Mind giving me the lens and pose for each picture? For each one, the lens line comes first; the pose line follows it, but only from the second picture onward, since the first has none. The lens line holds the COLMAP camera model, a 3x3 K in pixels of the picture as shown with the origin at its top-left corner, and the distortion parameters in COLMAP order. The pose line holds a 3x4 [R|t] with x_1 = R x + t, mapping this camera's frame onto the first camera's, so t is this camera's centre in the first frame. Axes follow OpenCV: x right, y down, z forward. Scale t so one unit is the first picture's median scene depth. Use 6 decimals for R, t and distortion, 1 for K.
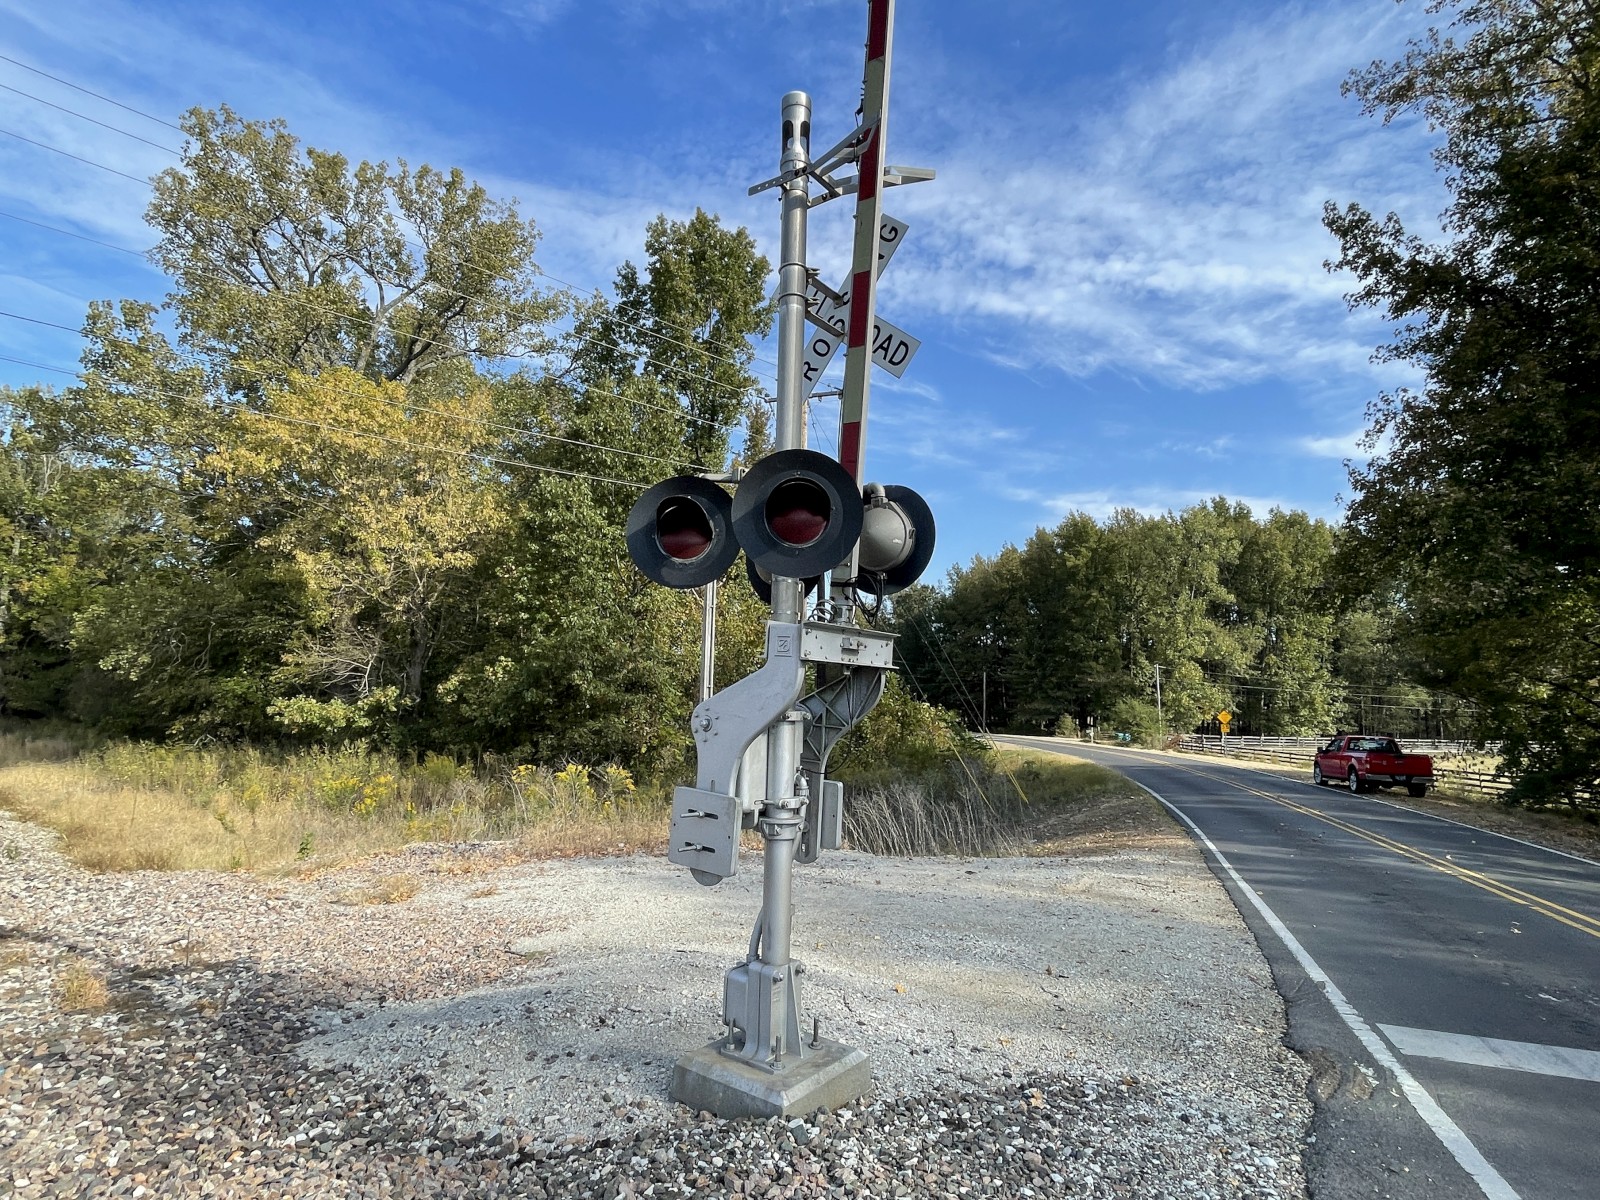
lens RADIAL K [[813.9, 0, 794.5], [0, 813.9, 599.6], [0, 0, 1]] dist [-0.004952, 0.003120]
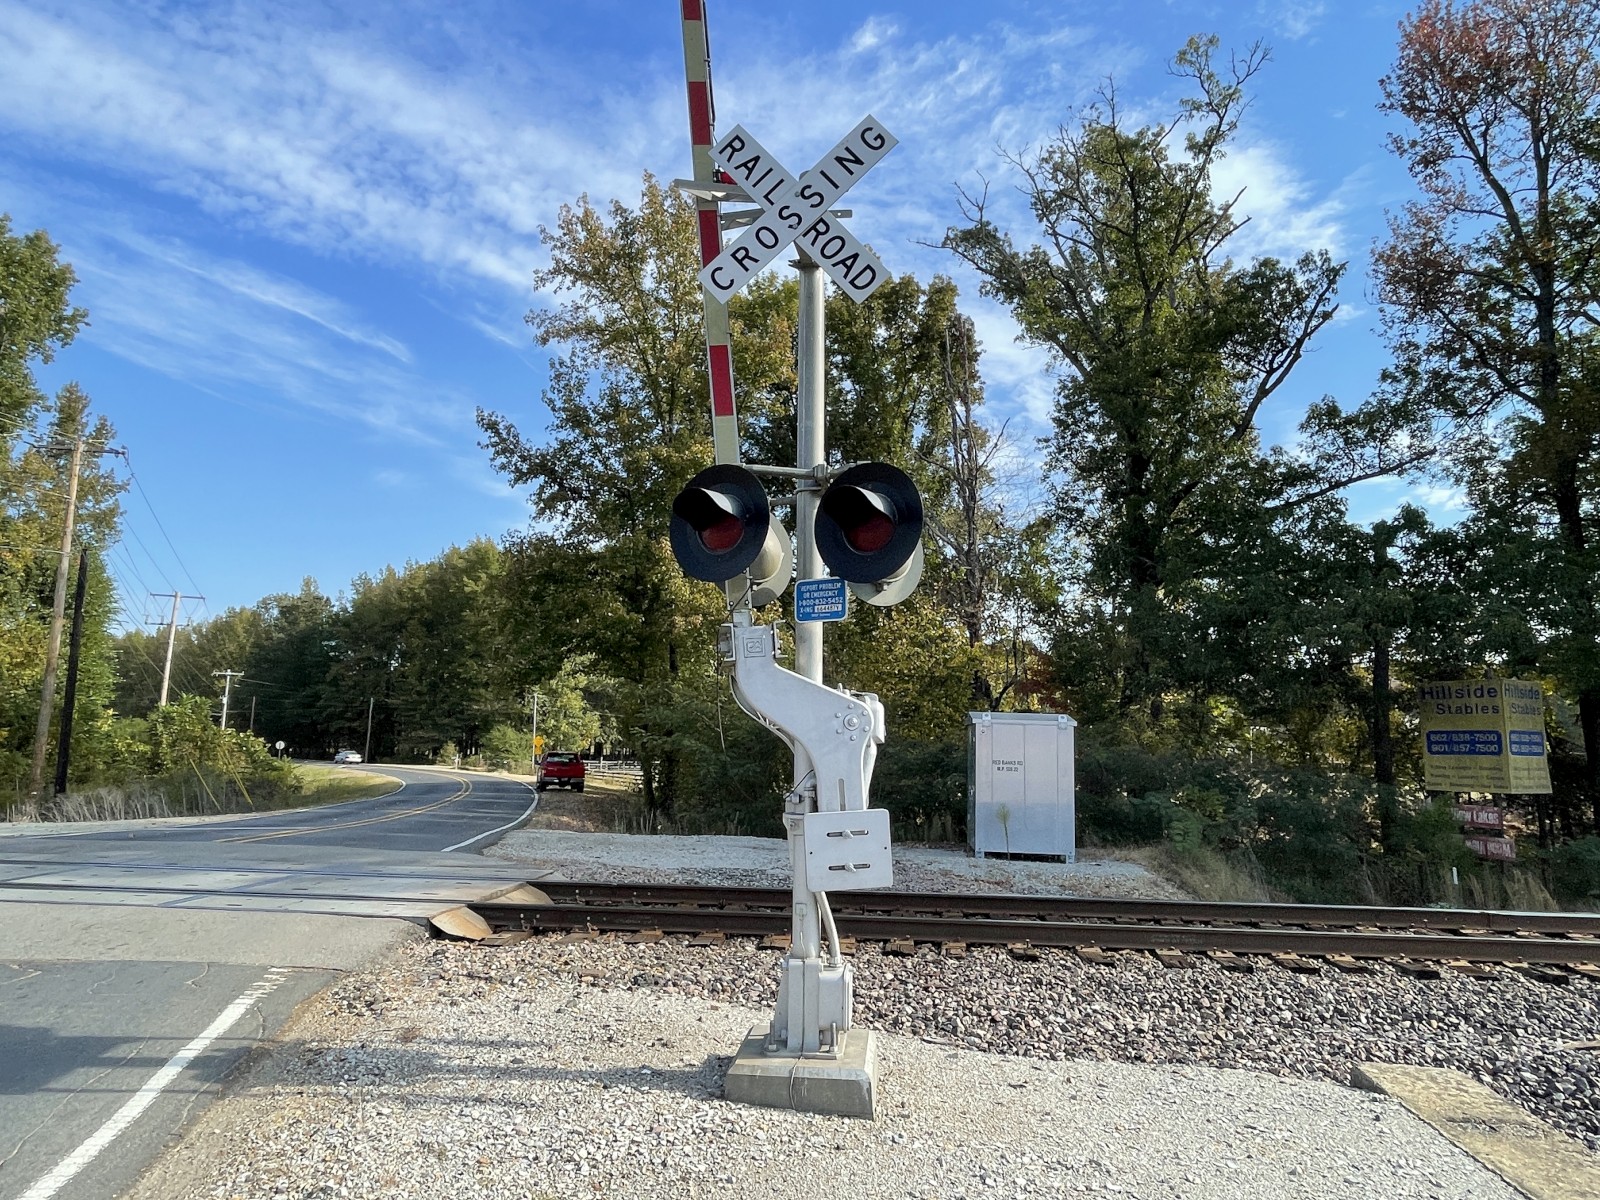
lens RADIAL K [[970.5, 0, 810.5], [0, 970.5, 599.4], [0, 0, 1]] dist [-0.003348, -0.001123]
pose [[0.834173, 0.072832, 0.546673, 0.131915], [-0.067053, 0.997282, -0.030550, -0.069183], [-0.547412, -0.011172, 0.836789, -0.613245]]
